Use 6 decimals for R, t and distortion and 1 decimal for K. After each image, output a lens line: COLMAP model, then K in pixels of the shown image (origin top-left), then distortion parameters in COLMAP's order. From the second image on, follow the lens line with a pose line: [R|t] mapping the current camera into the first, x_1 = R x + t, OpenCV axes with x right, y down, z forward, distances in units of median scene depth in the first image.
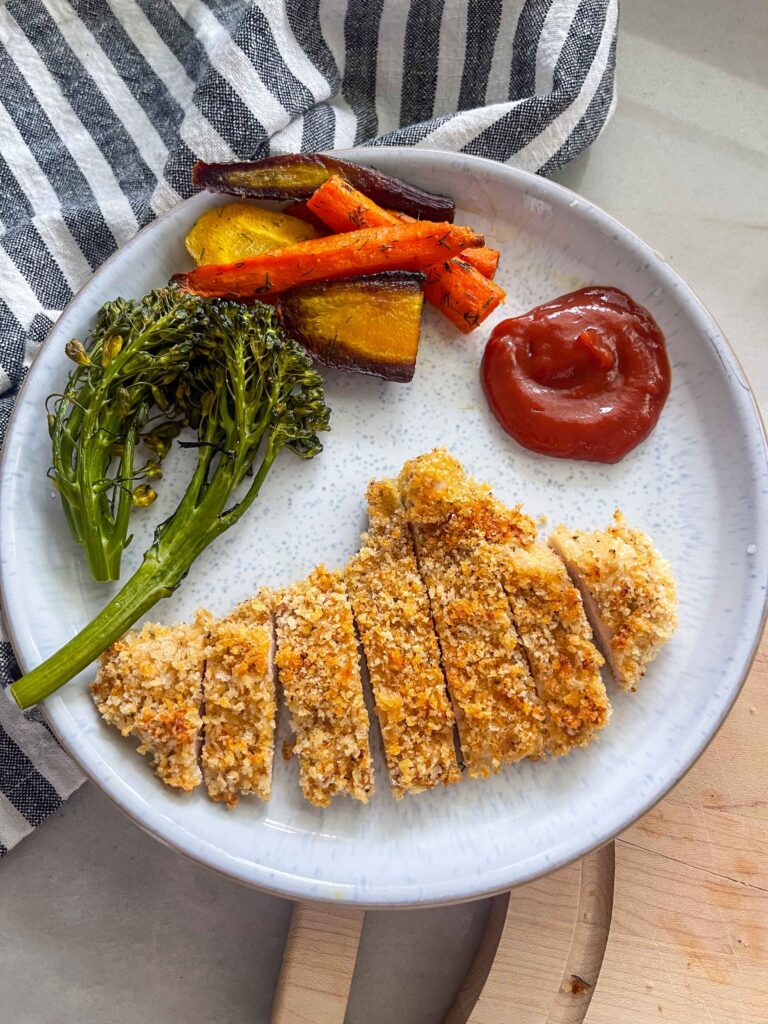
lens RADIAL K [[819.9, 0, 404.0], [0, 819.9, 506.7], [0, 0, 1]] dist [-0.023576, 0.010091]
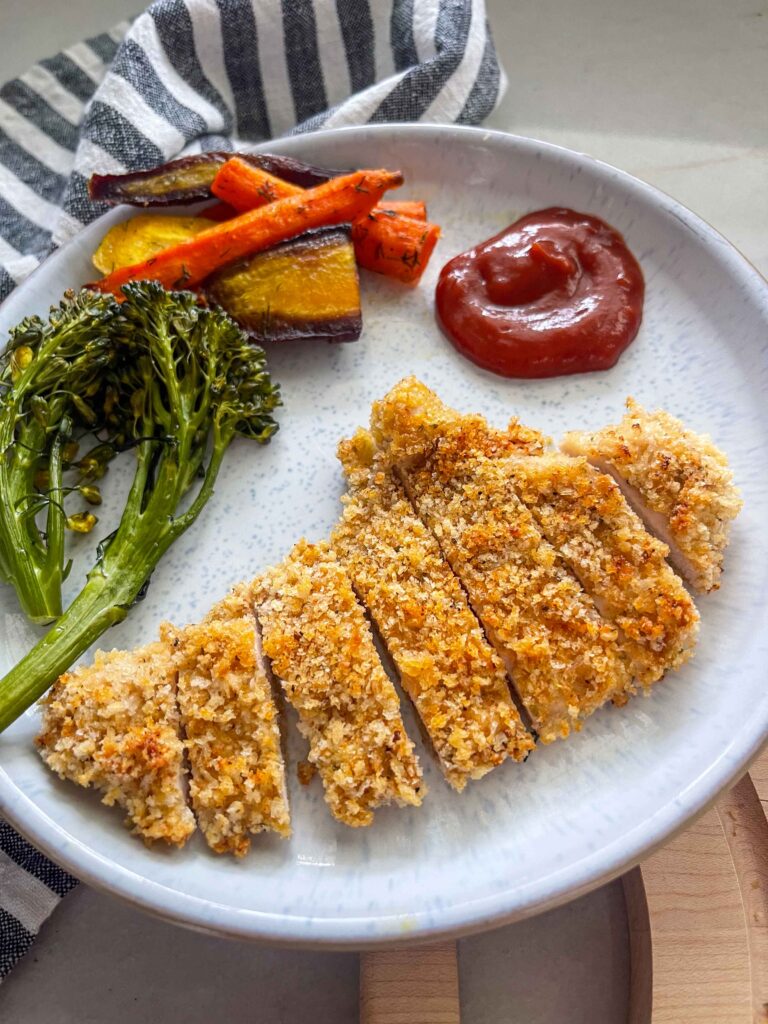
lens RADIAL K [[819.9, 0, 404.0], [0, 819.9, 506.7], [0, 0, 1]] dist [-0.023576, 0.010091]
pose [[0.971681, -0.234735, 0.027133, -0.015727], [0.233481, 0.936072, -0.263165, 0.292889], [0.036376, 0.262047, 0.964369, 0.211208]]
